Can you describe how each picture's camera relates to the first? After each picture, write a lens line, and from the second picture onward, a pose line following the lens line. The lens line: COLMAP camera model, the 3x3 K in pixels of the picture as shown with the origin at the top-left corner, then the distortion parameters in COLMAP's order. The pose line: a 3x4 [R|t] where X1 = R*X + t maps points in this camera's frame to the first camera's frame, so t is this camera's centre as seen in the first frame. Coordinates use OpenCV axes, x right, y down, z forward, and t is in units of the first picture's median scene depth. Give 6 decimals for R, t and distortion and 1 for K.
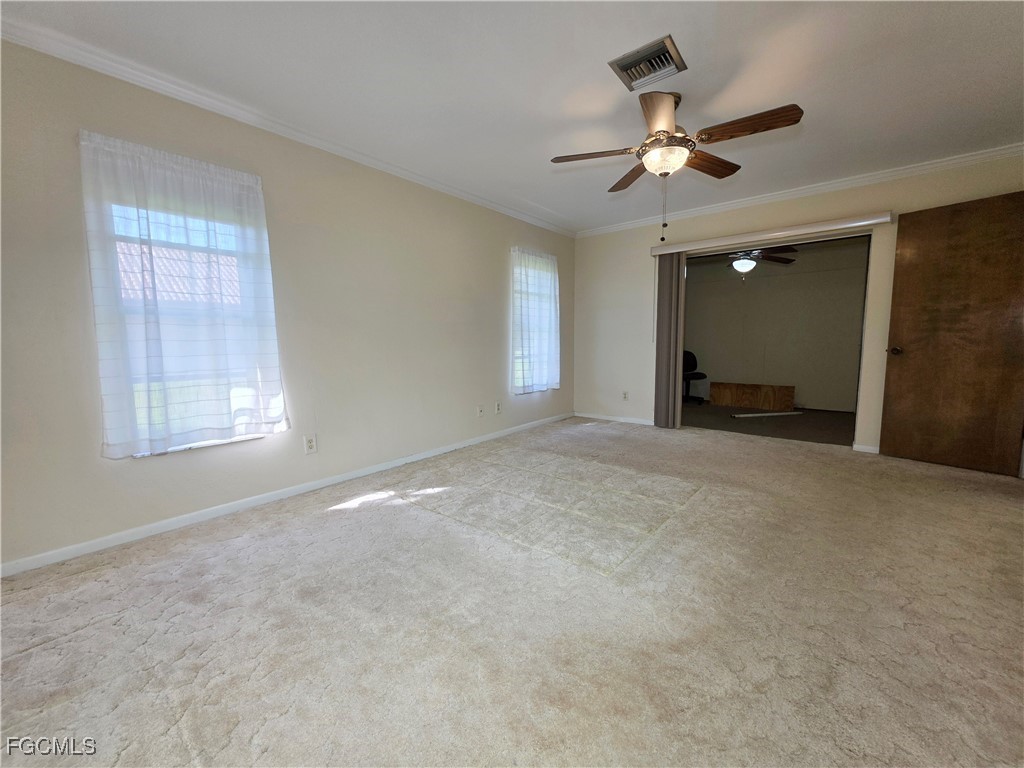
lens RADIAL K [[409.9, 0, 505.0], [0, 409.9, 385.7], [0, 0, 1]] dist [0.001750, 0.000135]
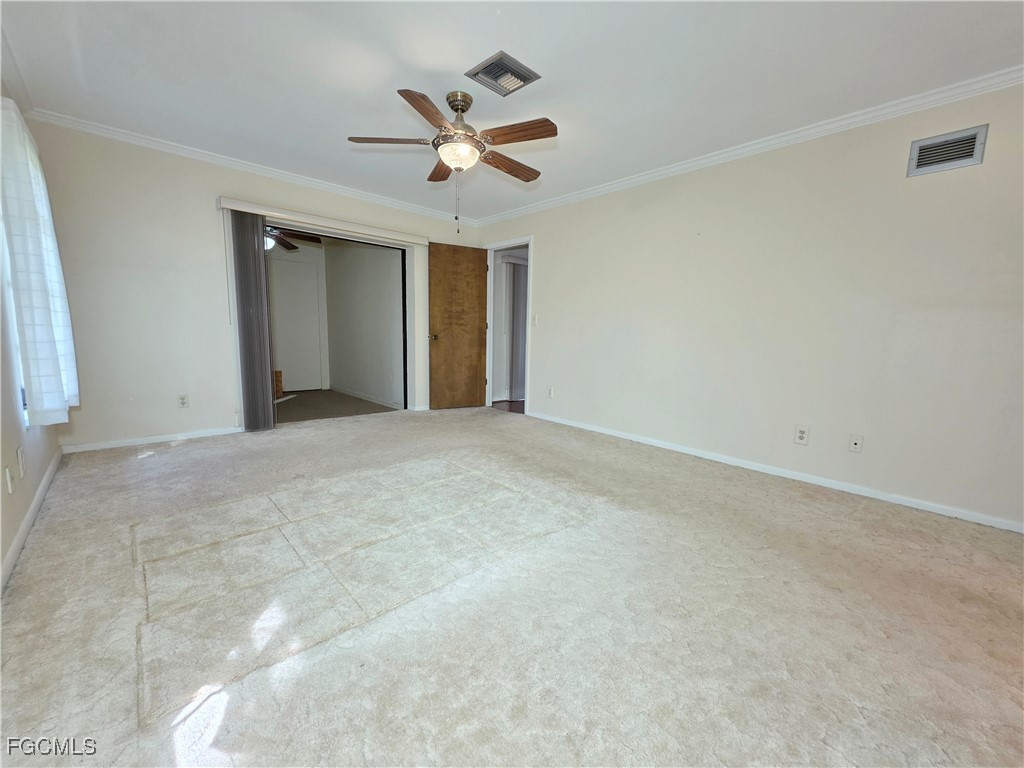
lens RADIAL K [[412.3, 0, 543.6], [0, 412.3, 383.4], [0, 0, 1]] dist [0.000121, 0.000007]
pose [[0.095665, -0.106434, 0.989707, -0.514452], [0.079024, 0.991941, 0.099035, -0.039868], [-0.992272, 0.068736, 0.103304, 0.519859]]
